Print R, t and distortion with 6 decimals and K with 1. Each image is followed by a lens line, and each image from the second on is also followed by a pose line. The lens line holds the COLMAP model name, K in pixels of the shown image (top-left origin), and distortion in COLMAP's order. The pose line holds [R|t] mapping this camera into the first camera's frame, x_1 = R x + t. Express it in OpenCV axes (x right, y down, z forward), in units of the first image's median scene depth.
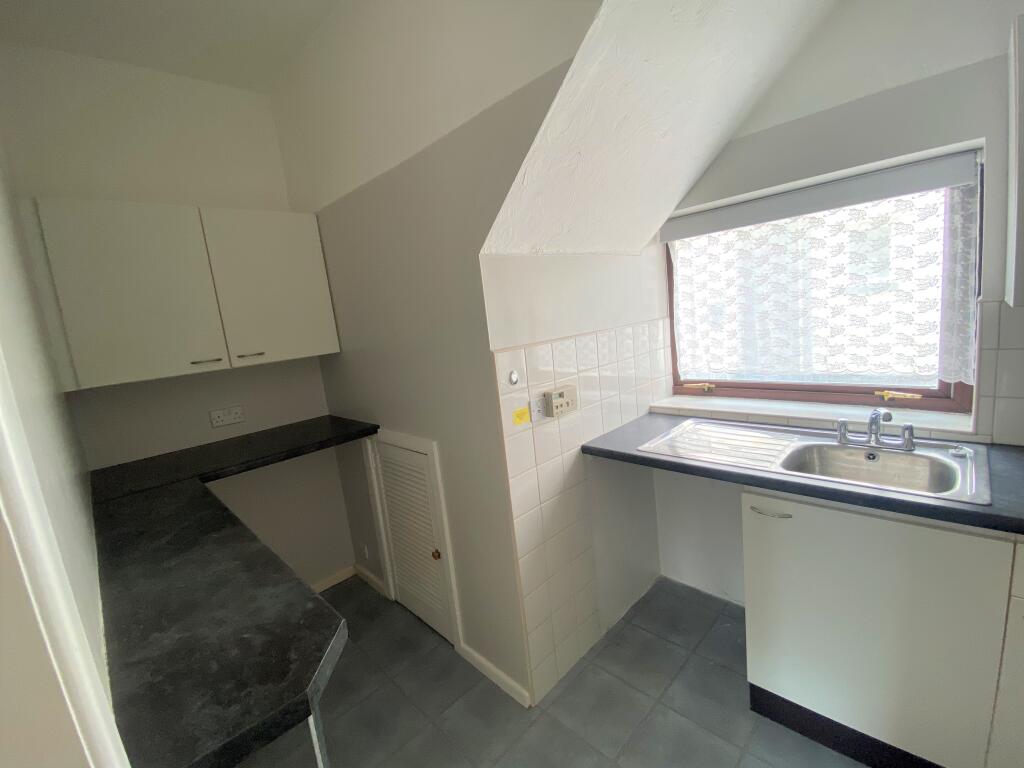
lens RADIAL K [[440.1, 0, 504.9], [0, 440.1, 387.5], [0, 0, 1]] dist [0.039768, -0.029131]
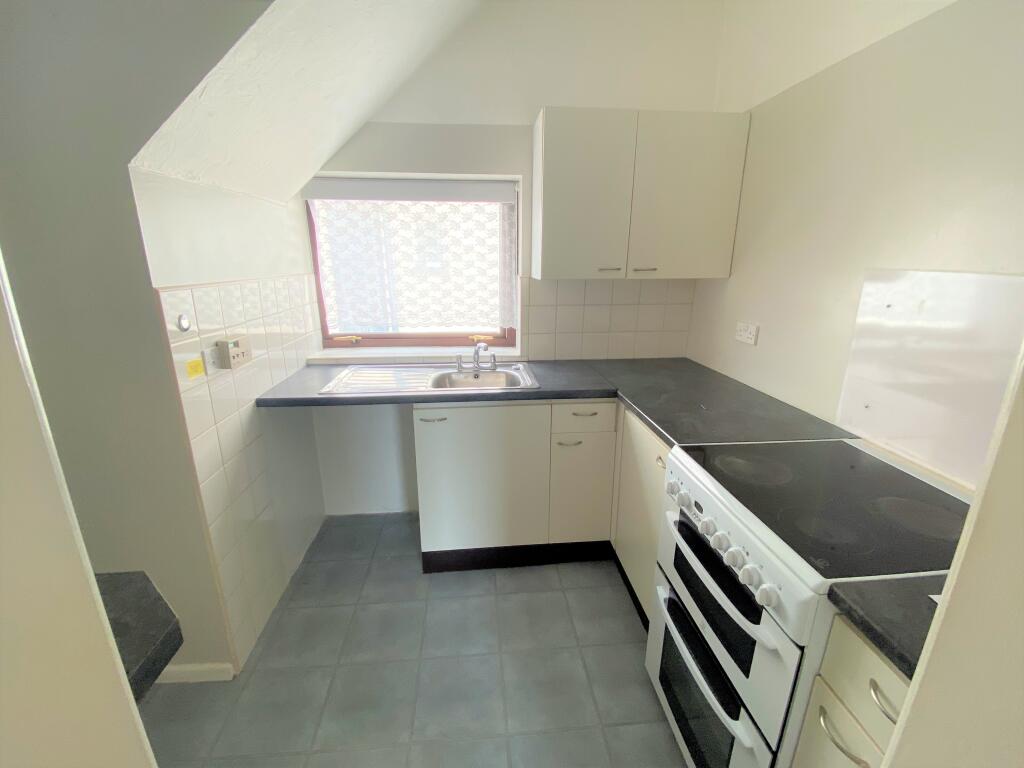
lens RADIAL K [[440.1, 0, 504.9], [0, 440.1, 387.5], [0, 0, 1]] dist [0.039768, -0.029131]
pose [[0.642601, -0.105641, 0.758883, -0.235654], [0.054771, 0.994249, 0.092027, 0.053570], [-0.764241, -0.017572, 0.644691, -0.038431]]
